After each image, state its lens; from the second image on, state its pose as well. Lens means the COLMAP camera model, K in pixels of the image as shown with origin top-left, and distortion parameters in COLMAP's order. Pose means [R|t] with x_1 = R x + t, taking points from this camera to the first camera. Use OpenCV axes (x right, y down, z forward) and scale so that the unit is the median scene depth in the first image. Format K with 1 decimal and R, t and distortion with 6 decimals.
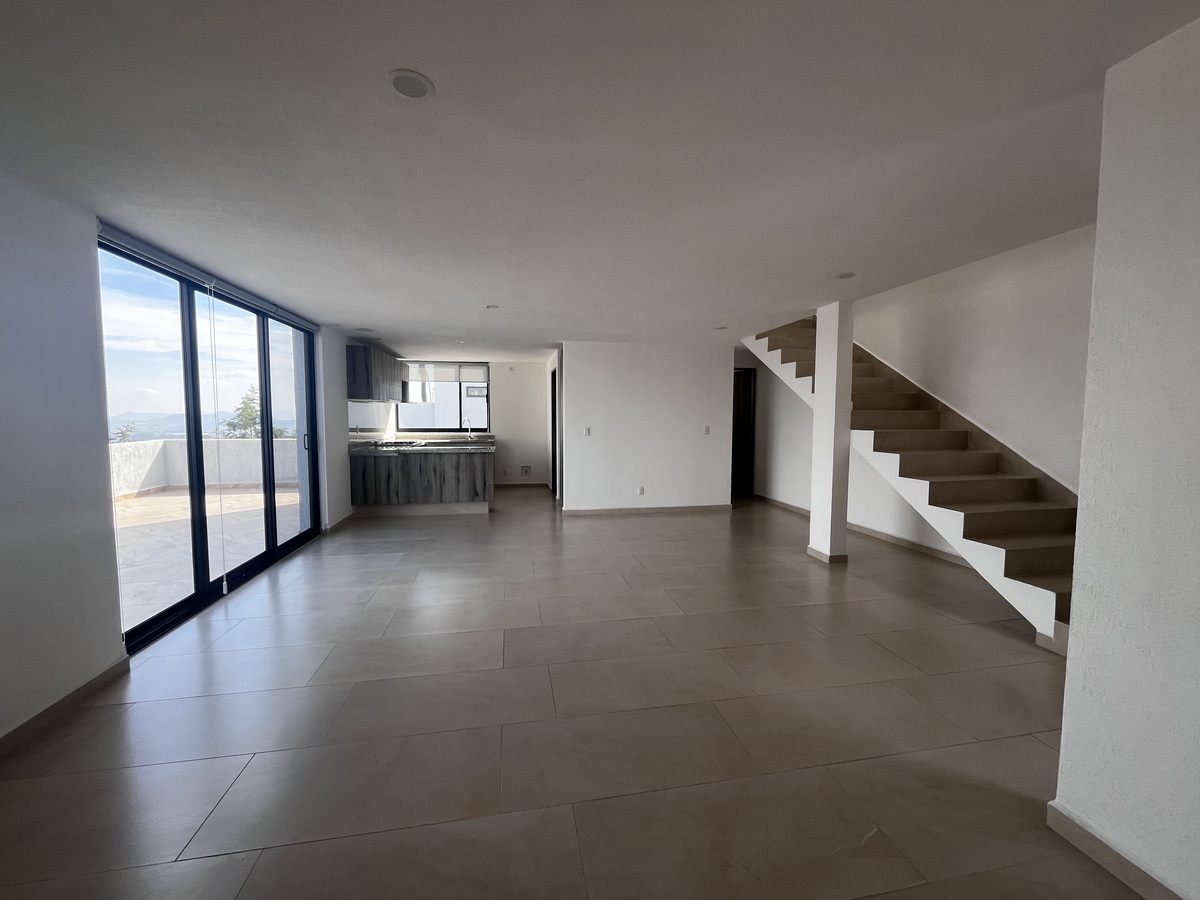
lens RADIAL K [[491.6, 0, 605.2], [0, 491.6, 451.1], [0, 0, 1]] dist [-0.001283, -0.000577]
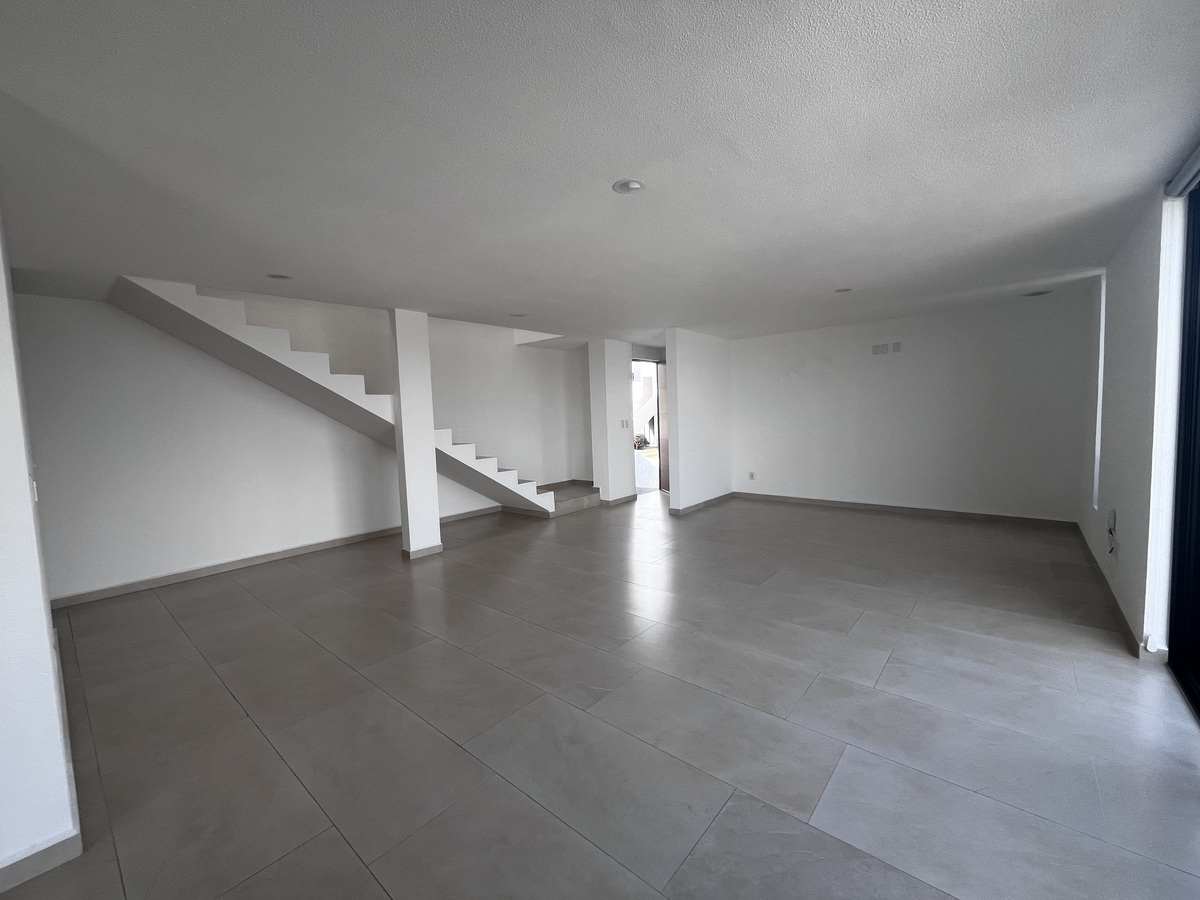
lens RADIAL K [[491.6, 0, 592.8], [0, 491.6, 449.9], [0, 0, 1]] dist [-0.001283, -0.000577]
pose [[-0.616191, -0.038785, 0.786641, -0.673067], [0.086870, 0.989346, 0.116826, -0.105800], [-0.782791, 0.140323, -0.606257, 1.512245]]
